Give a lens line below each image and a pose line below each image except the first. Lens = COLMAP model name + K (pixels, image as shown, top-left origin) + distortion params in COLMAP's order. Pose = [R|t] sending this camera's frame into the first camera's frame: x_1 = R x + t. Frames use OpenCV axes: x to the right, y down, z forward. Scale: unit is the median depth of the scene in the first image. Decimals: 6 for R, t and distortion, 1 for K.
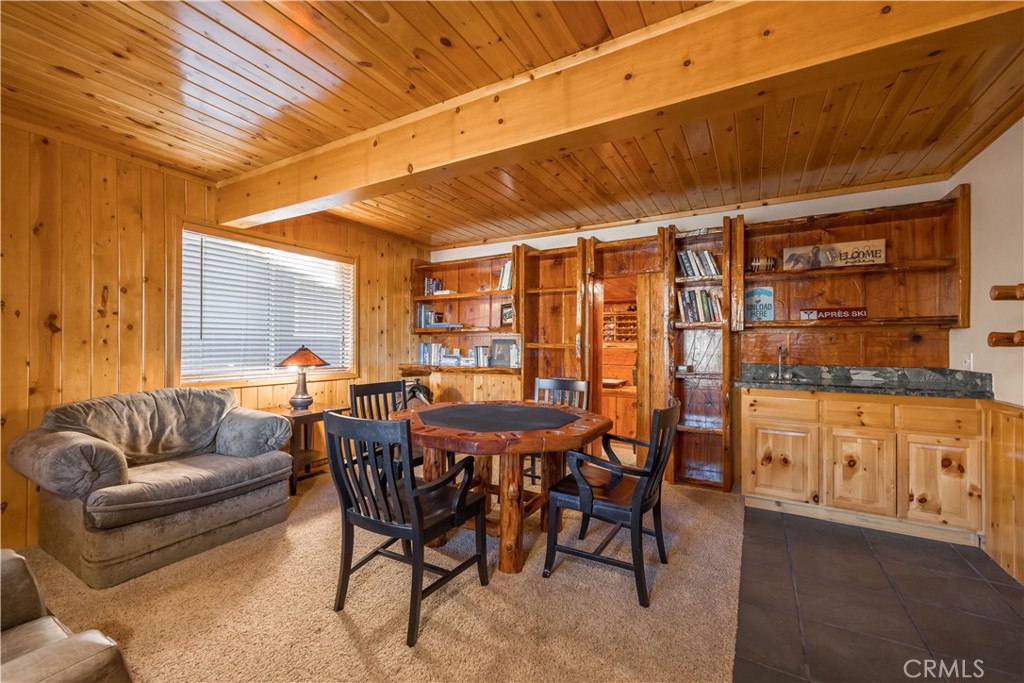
lens RADIAL K [[431.3, 0, 508.7], [0, 431.3, 343.6], [0, 0, 1]] dist [0.015670, -0.000373]
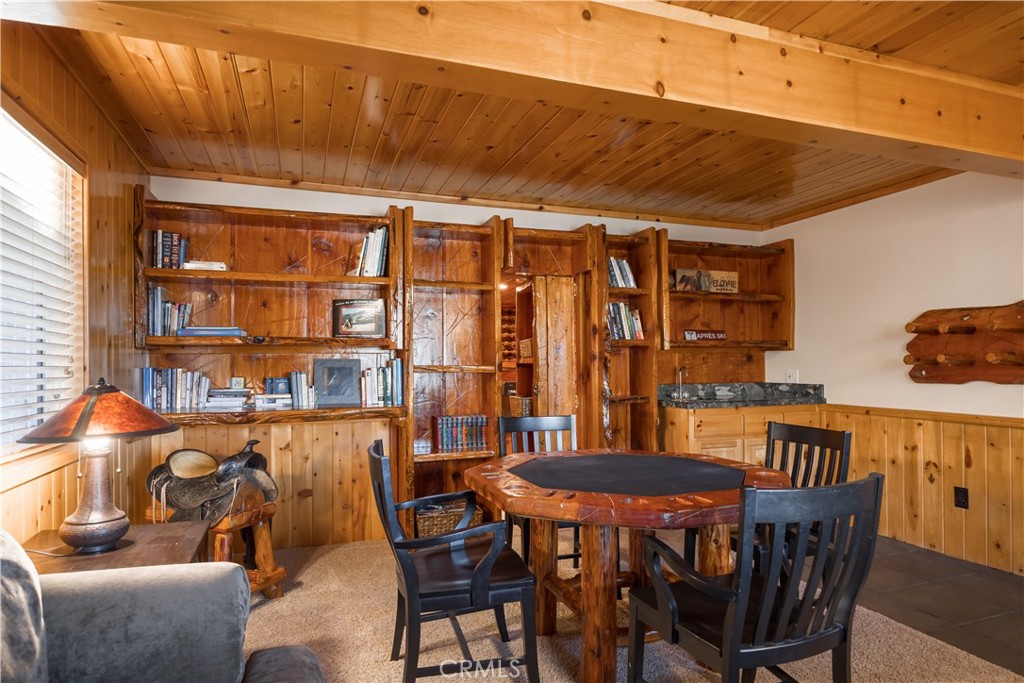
lens RADIAL K [[598.9, 0, 541.7], [0, 598.9, 358.1], [0, 0, 1]] dist [0.000997, -0.003633]
pose [[0.624634, -0.001286, 0.780917, -0.665216], [0.007841, 0.999959, -0.004625, -0.008209], [-0.780878, 0.009013, 0.624618, 0.392042]]
